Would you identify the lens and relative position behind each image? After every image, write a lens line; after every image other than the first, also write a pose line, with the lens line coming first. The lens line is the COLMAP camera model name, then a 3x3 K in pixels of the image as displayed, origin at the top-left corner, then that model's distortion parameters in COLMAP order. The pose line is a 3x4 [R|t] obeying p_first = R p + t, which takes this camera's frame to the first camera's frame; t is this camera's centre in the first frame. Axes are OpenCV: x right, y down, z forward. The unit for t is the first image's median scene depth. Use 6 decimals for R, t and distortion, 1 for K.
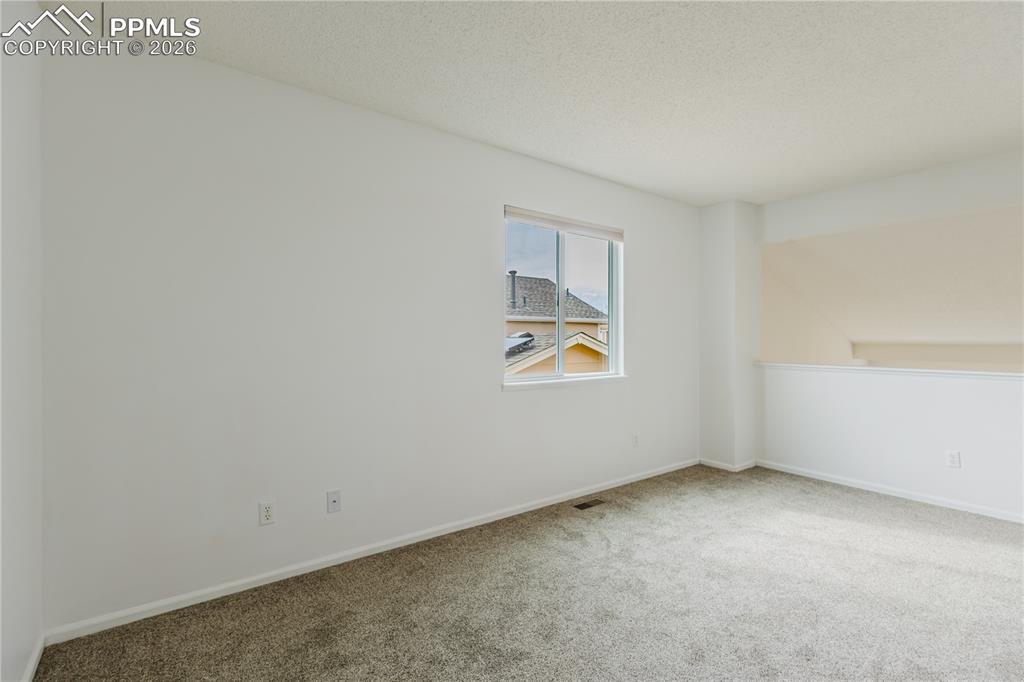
lens RADIAL K [[465.1, 0, 517.0], [0, 465.1, 350.2], [0, 0, 1]] dist [0.007353, -0.000921]
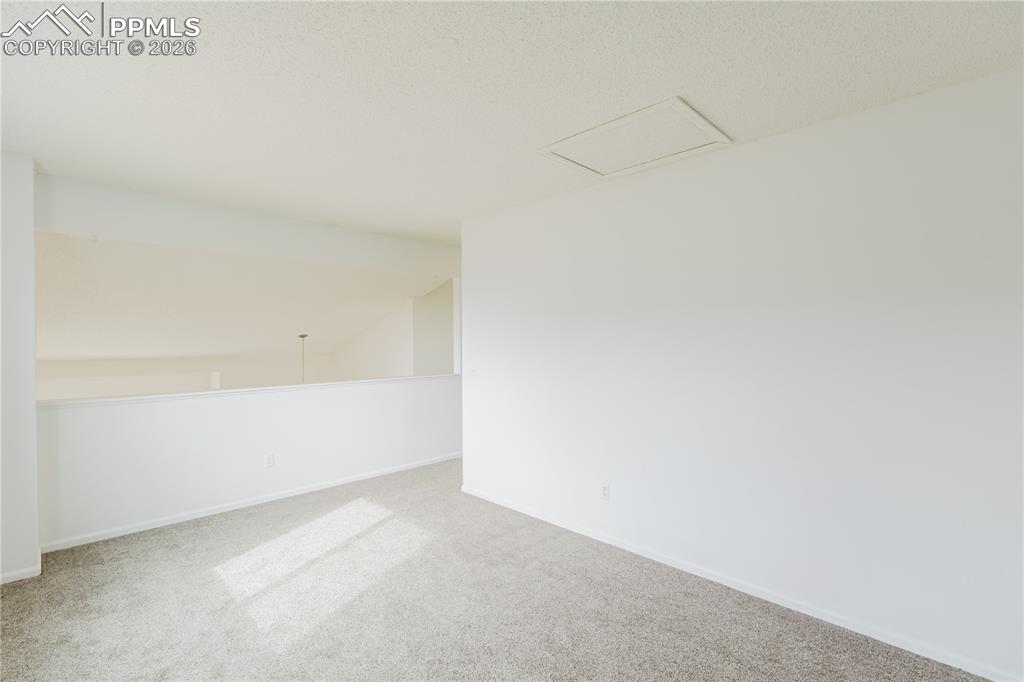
lens RADIAL K [[465.1, 0, 507.0], [0, 465.1, 340.3], [0, 0, 1]] dist [0.007353, -0.000921]
pose [[-0.149924, 0.000723, 0.988697, -0.337179], [0.022033, 0.999754, 0.002610, -0.065226], [-0.988452, 0.022175, -0.149903, 0.541673]]
